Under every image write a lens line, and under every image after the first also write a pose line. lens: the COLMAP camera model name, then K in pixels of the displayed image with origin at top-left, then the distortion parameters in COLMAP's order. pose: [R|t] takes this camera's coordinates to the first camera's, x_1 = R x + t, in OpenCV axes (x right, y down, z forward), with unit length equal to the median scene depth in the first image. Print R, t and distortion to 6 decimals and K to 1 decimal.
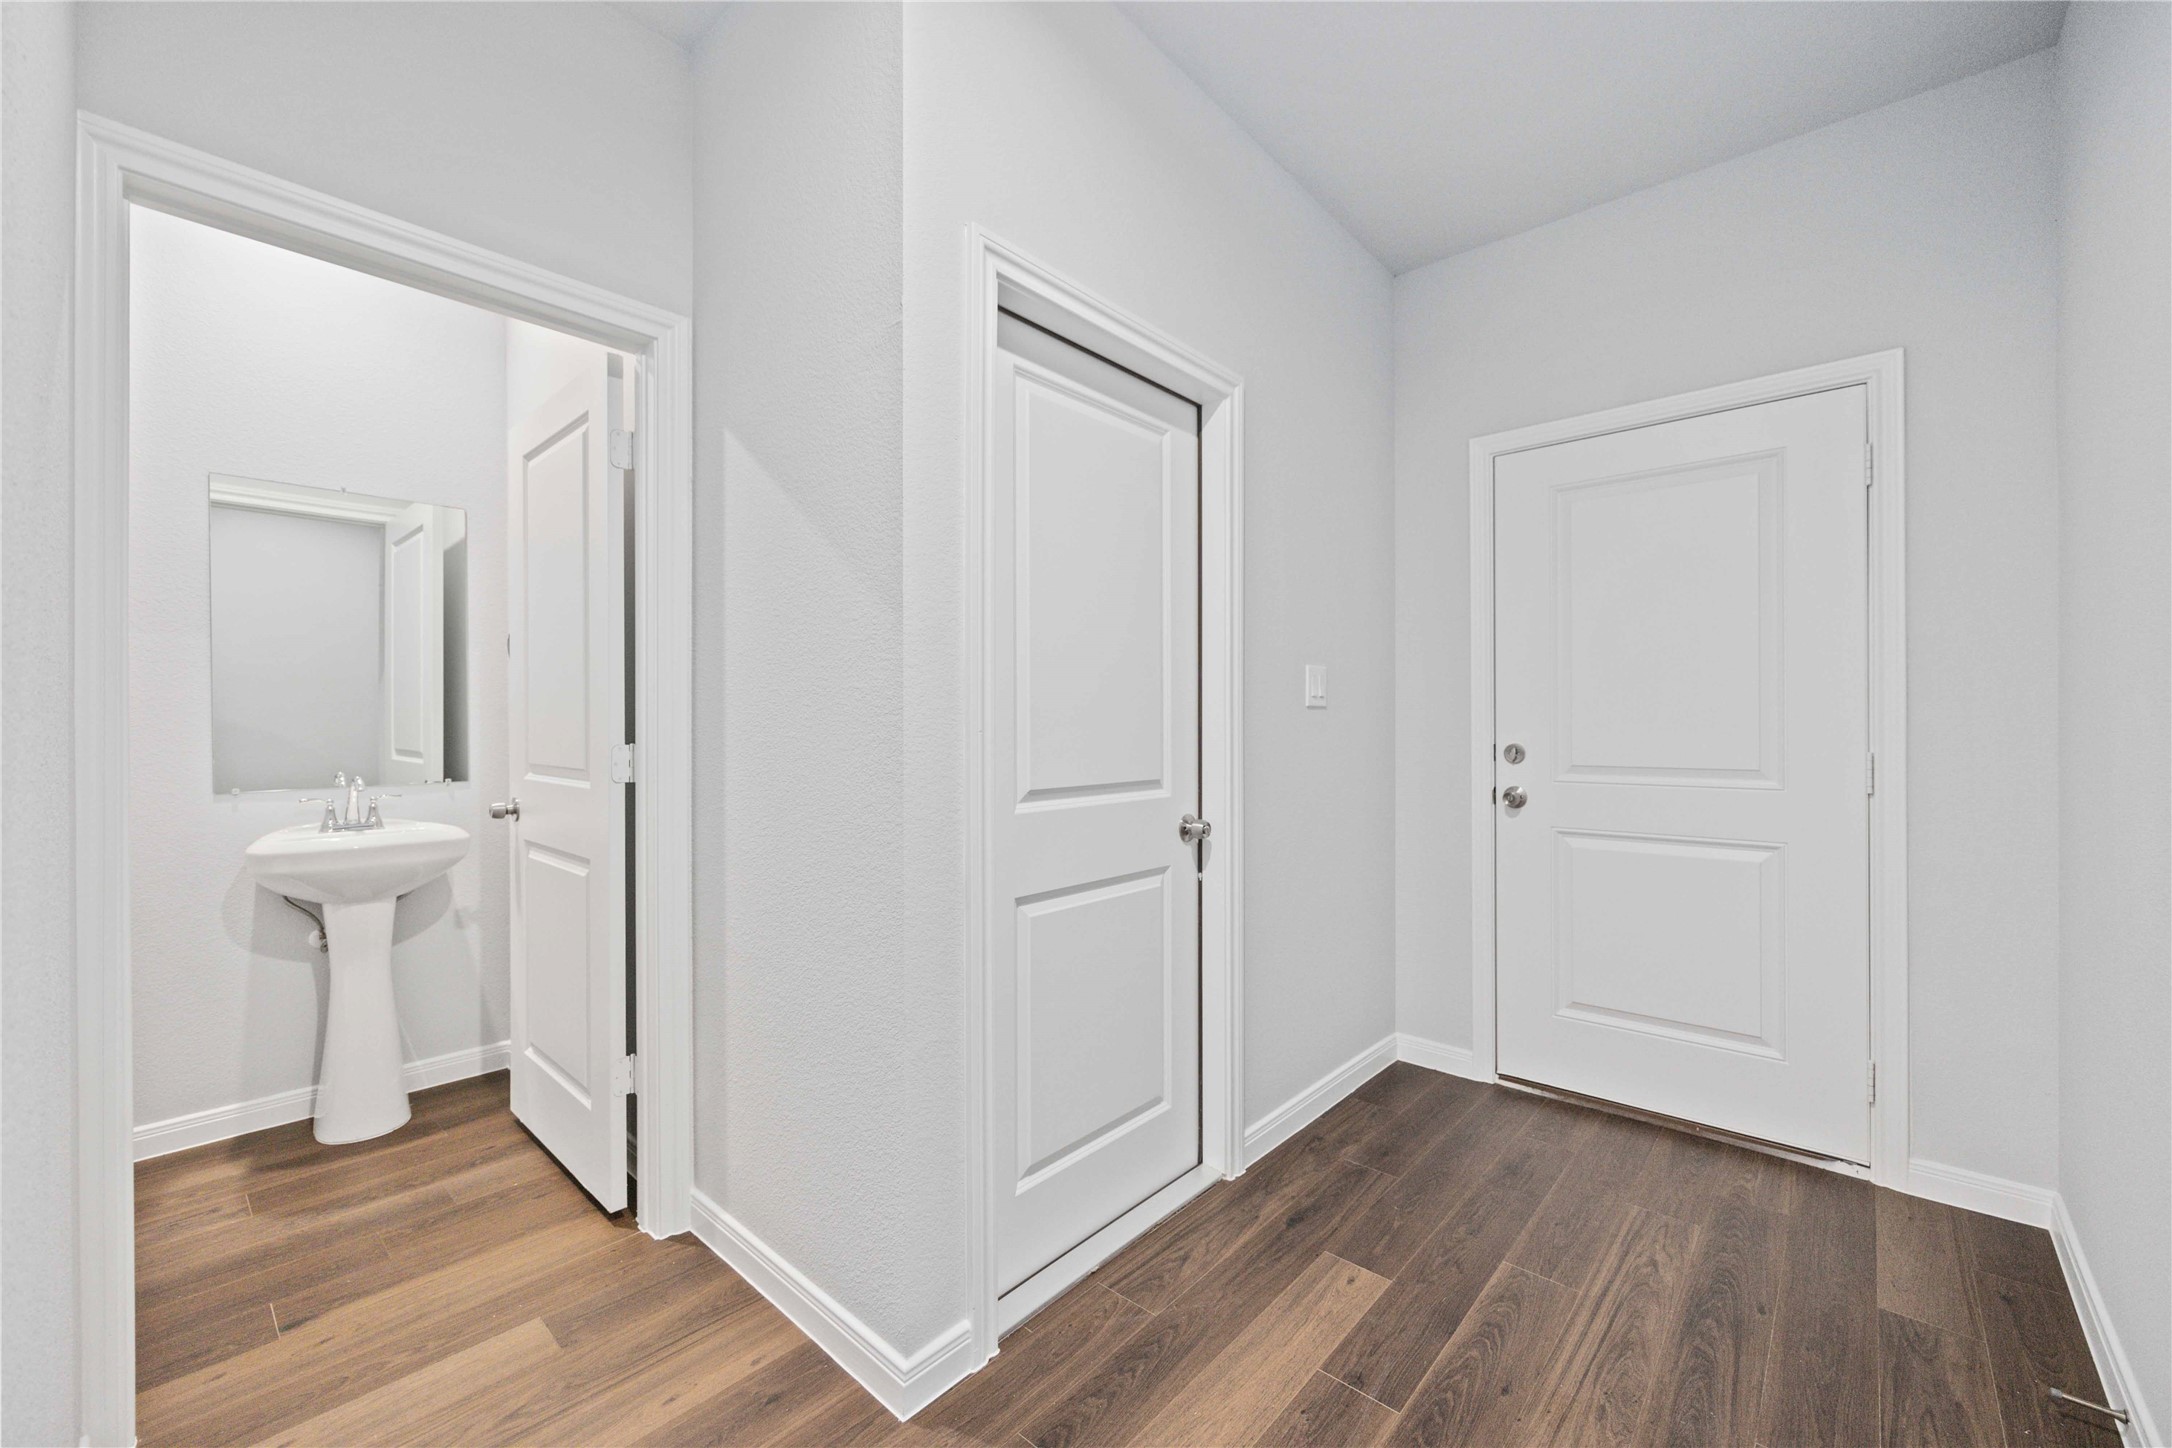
lens RADIAL K [[866.6, 0, 1088.5], [0, 866.6, 723.7], [0, 0, 1]] dist [-0.000620, -0.002082]
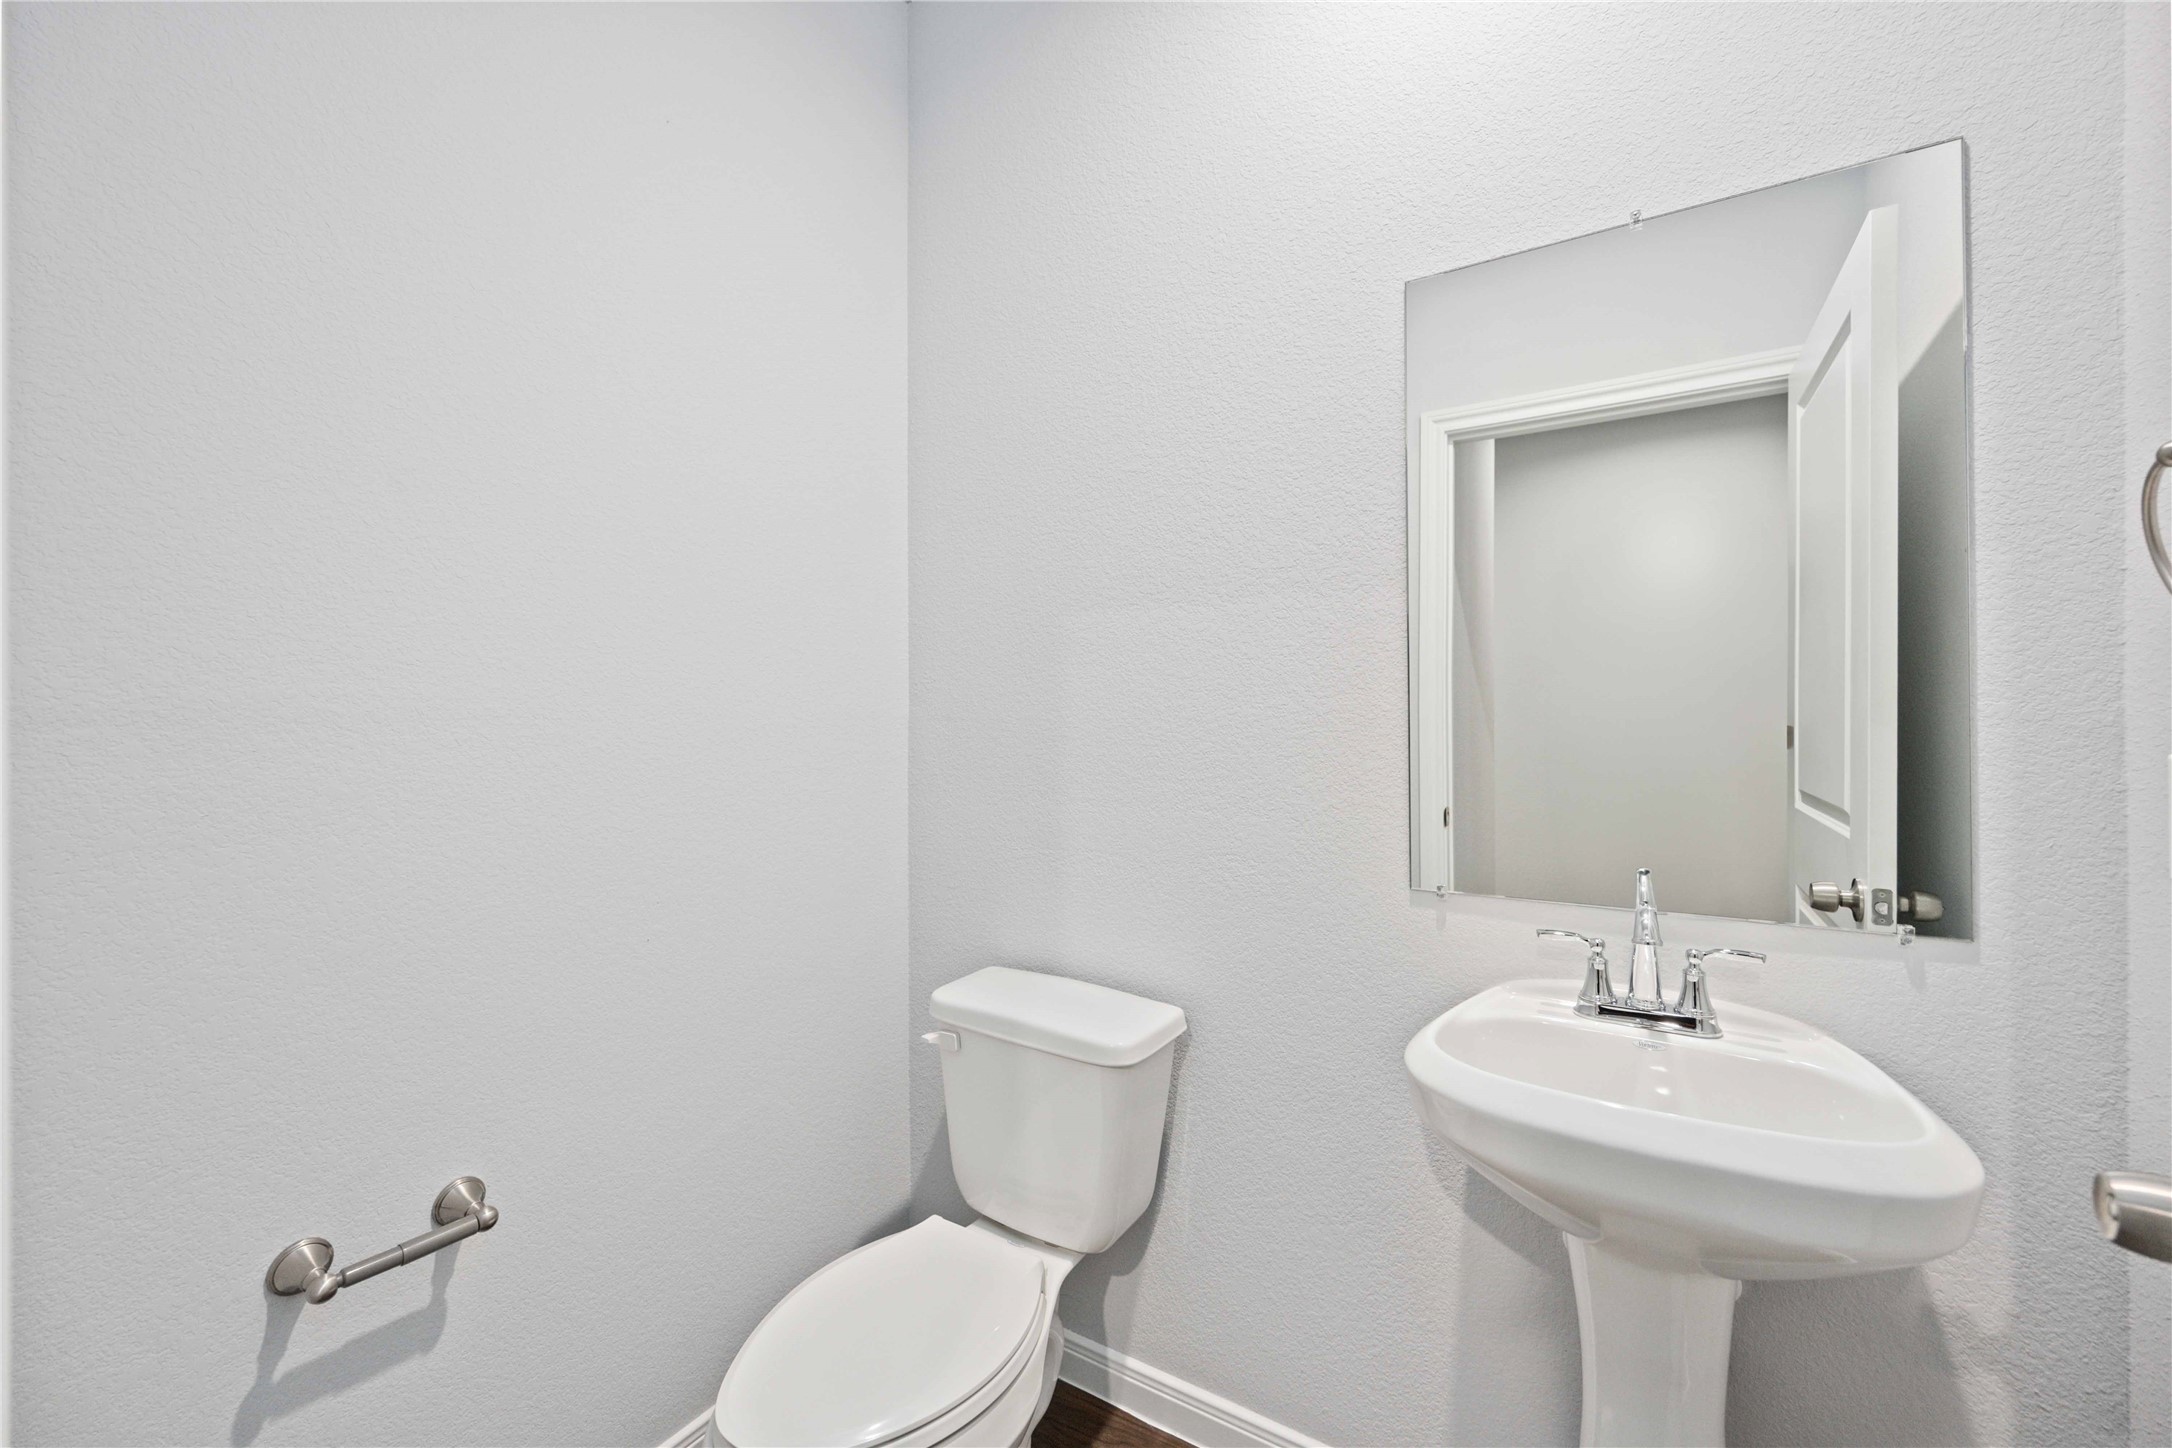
lens RADIAL K [[866.6, 0, 1088.5], [0, 866.6, 723.7], [0, 0, 1]] dist [-0.000620, -0.002082]
pose [[0.177110, 0.004631, -0.984180, -0.498279], [-0.004434, 0.999983, 0.003907, -0.018075], [0.984181, 0.003672, 0.177127, 0.670594]]
